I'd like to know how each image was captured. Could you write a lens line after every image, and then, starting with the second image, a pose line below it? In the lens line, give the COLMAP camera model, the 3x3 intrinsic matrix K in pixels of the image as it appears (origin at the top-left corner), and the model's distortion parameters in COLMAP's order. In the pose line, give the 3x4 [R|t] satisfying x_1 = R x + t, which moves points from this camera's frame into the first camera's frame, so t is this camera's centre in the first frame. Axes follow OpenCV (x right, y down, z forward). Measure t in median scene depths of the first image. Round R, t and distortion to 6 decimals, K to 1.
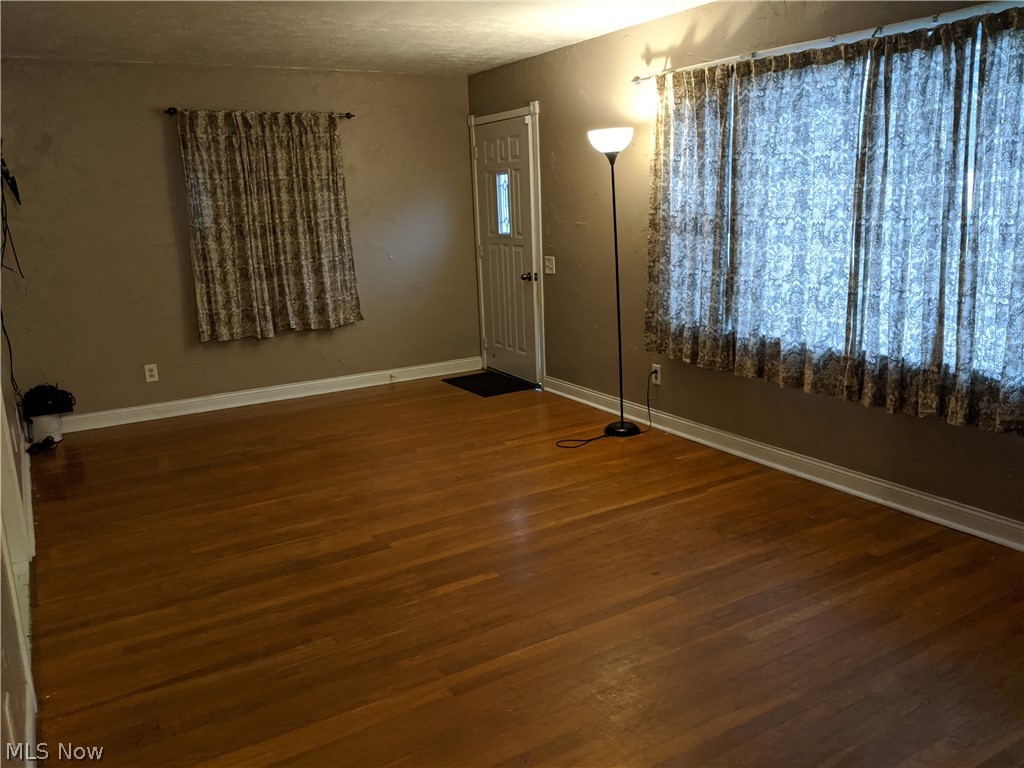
lens RADIAL K [[823.6, 0, 518.5], [0, 823.6, 381.6], [0, 0, 1]] dist [0.061923, -0.128402]
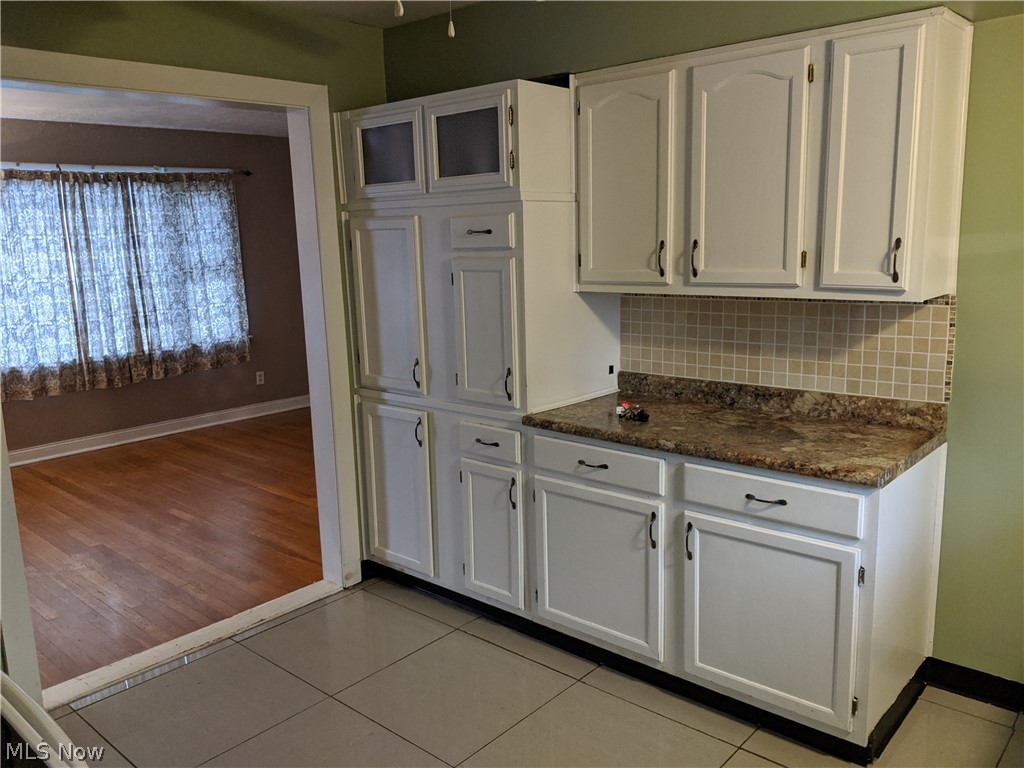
lens RADIAL K [[823.6, 0, 514.4], [0, 823.6, 386.7], [0, 0, 1]] dist [0.061923, -0.128402]
pose [[-0.299469, -0.125168, 0.945860, -1.469256], [0.249938, 0.946446, 0.204378, -0.111852], [-0.920787, 0.297612, -0.252147, 0.697590]]
